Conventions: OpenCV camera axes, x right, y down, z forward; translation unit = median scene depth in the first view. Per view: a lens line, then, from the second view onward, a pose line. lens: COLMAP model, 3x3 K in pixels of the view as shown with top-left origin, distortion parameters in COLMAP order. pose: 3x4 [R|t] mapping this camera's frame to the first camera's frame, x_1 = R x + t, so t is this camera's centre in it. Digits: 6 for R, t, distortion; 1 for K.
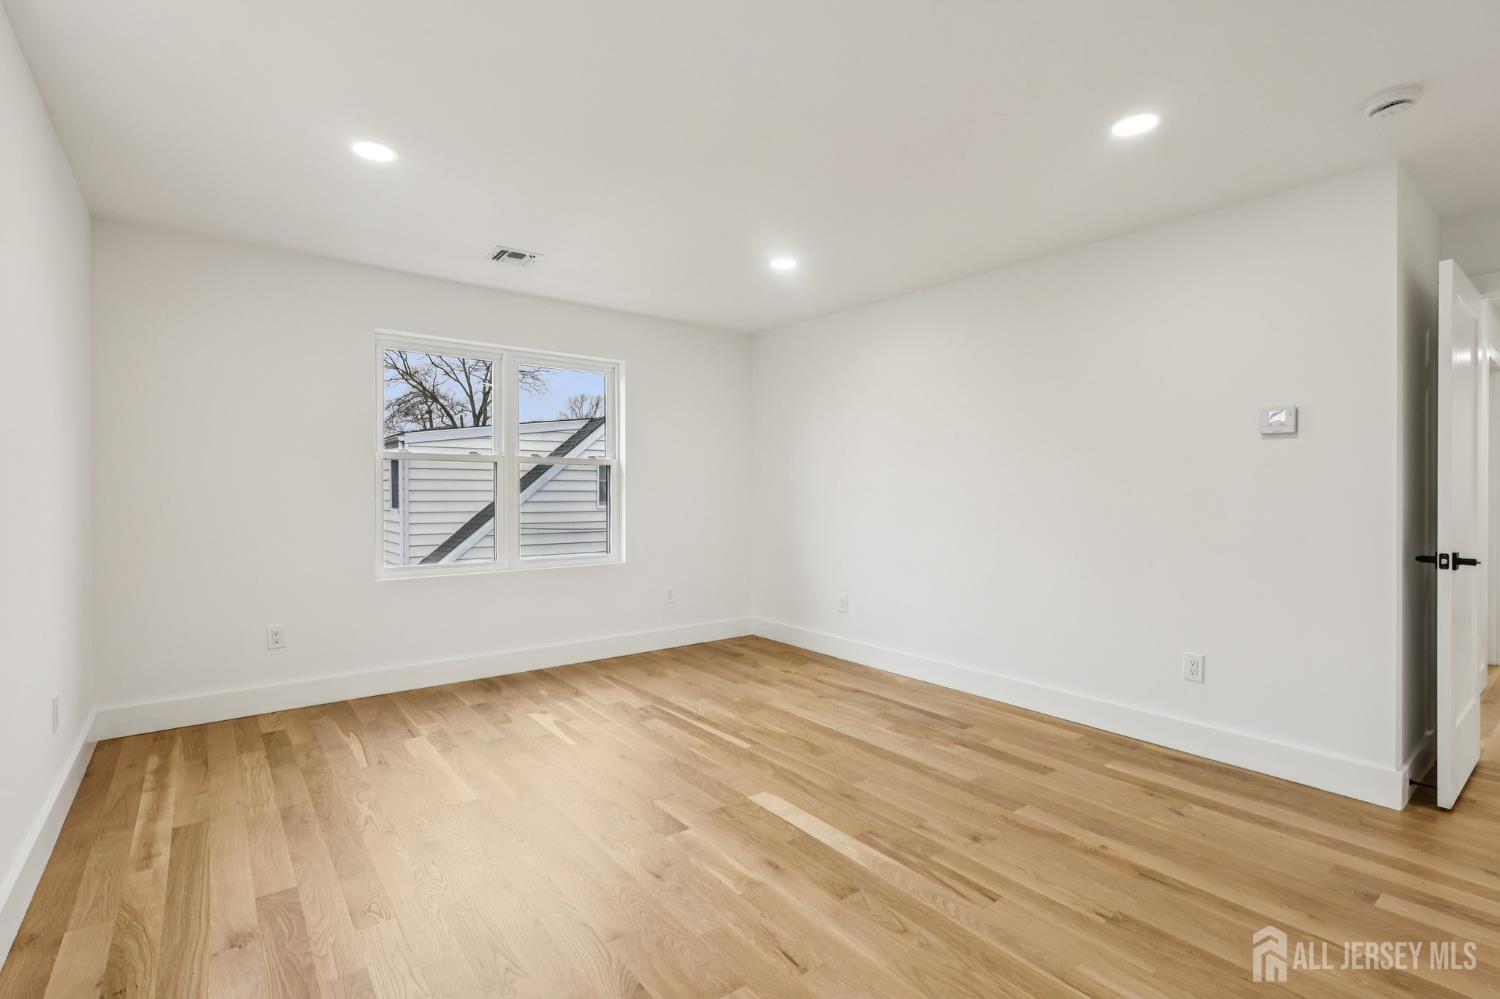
lens RADIAL K [[694.1, 0, 747.6], [0, 694.1, 498.9], [0, 0, 1]] dist [-0.006482, 0.003062]
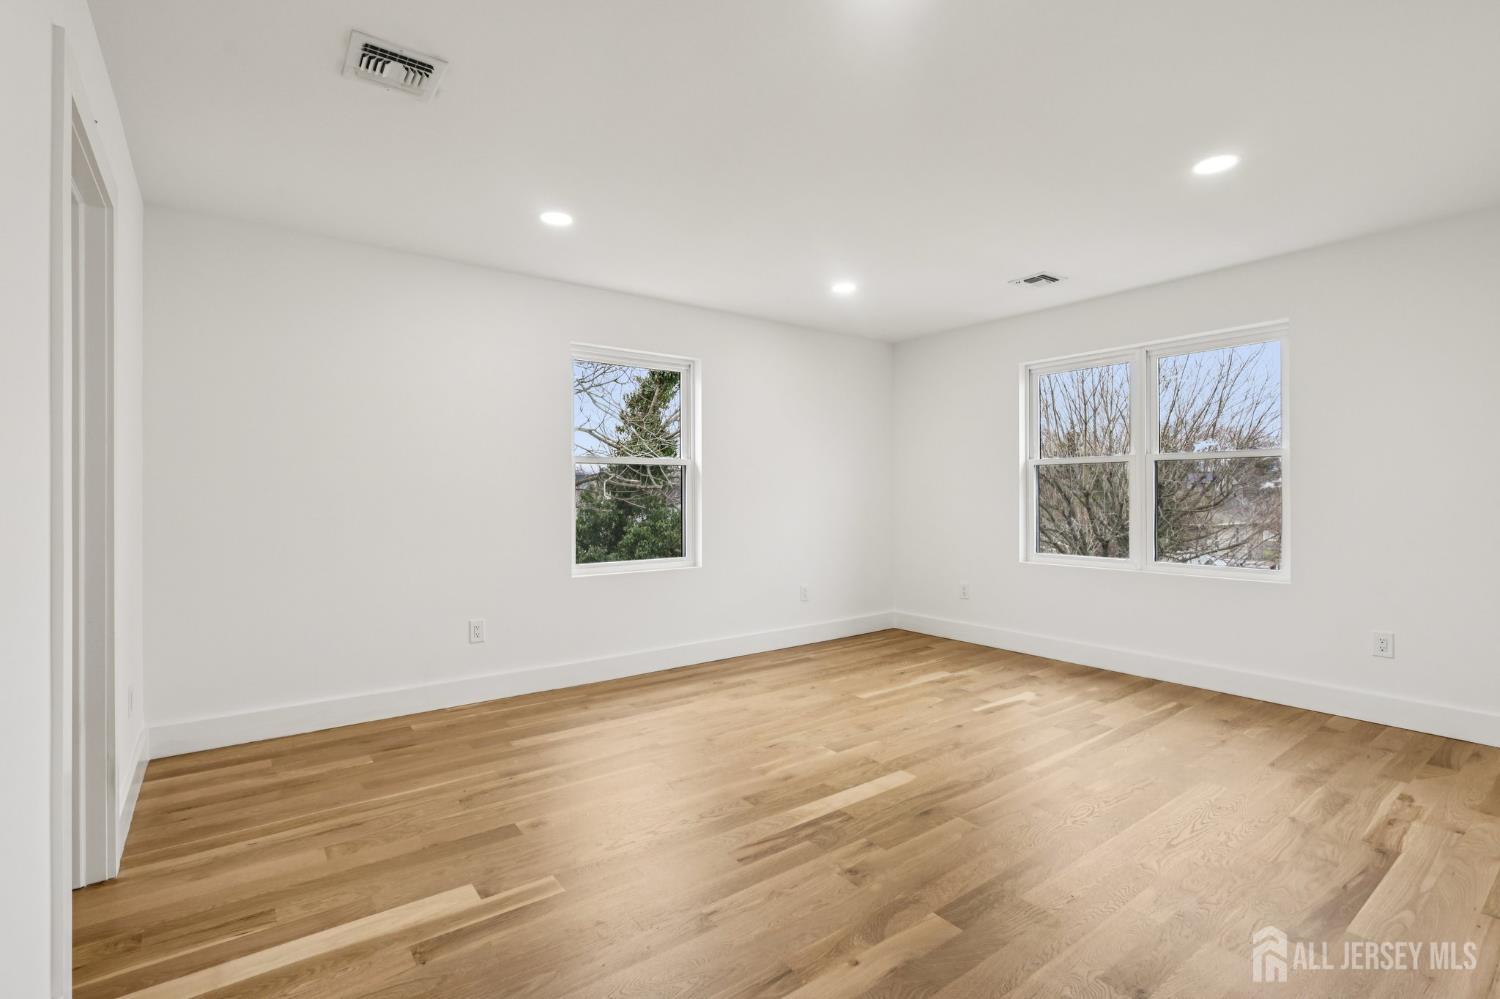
lens RADIAL K [[694.1, 0, 743.7], [0, 694.1, 497.4], [0, 0, 1]] dist [-0.006482, 0.003062]
pose [[-0.029789, 0.003813, -0.999549, 1.041527], [-0.005782, 0.999975, 0.003987, -0.003220], [0.999539, 0.005898, -0.029766, 0.739930]]
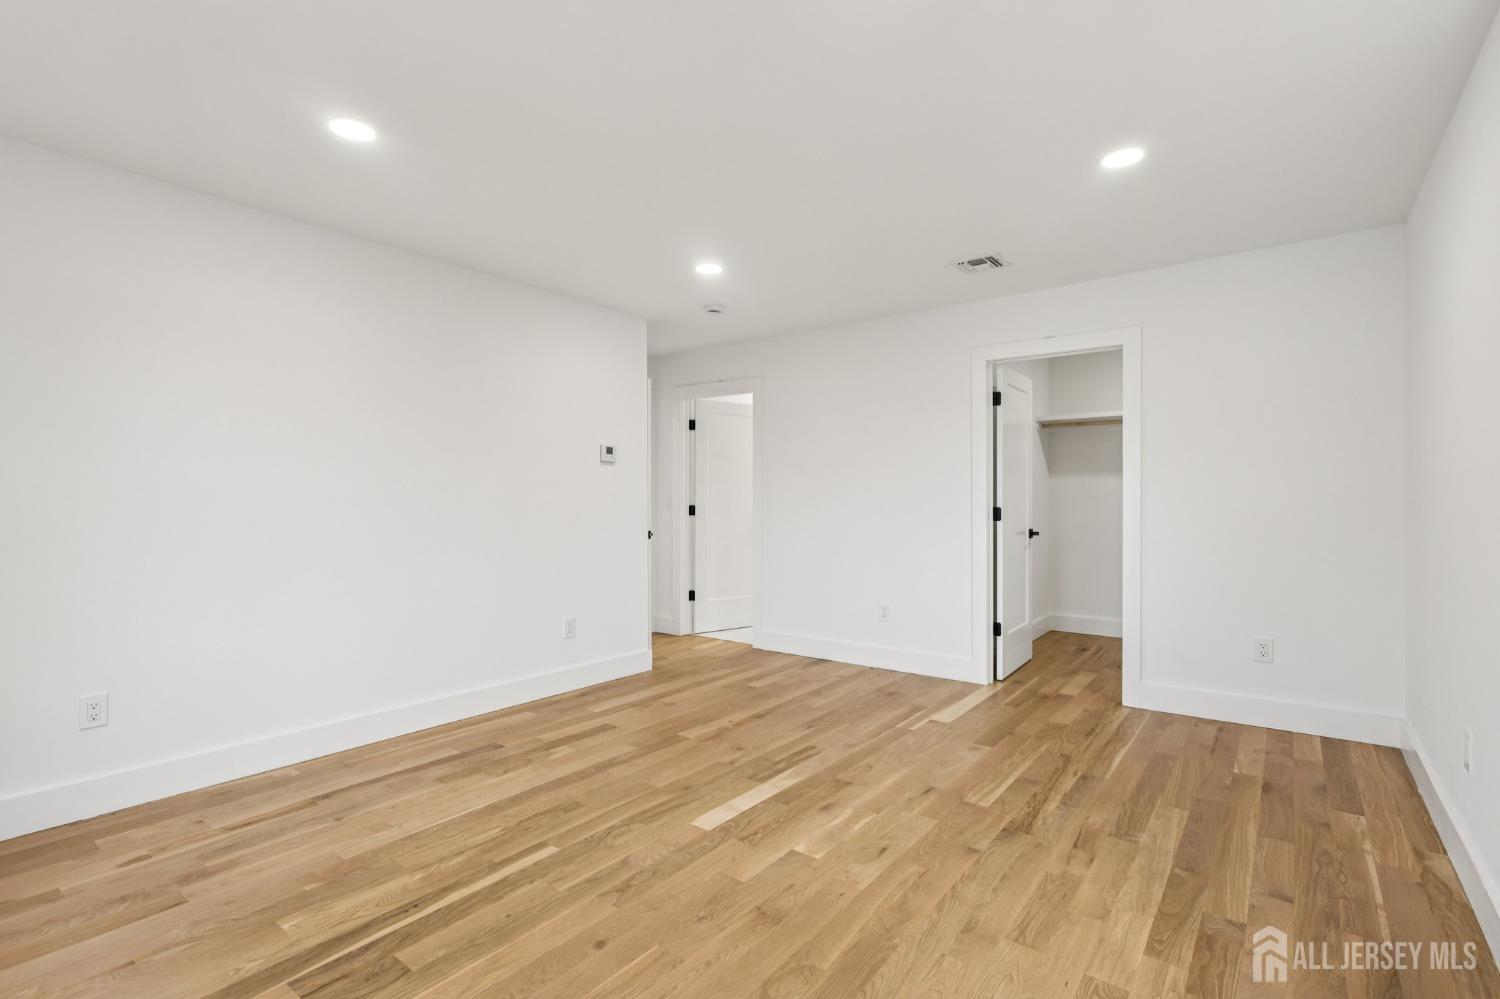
lens RADIAL K [[694.1, 0, 747.6], [0, 694.1, 498.7], [0, 0, 1]] dist [-0.006482, 0.003062]
pose [[-0.245730, -0.001327, 0.969337, -0.859866], [0.011118, 0.999929, 0.004187, -0.014419], [-0.969275, 0.011806, -0.245698, 1.109369]]
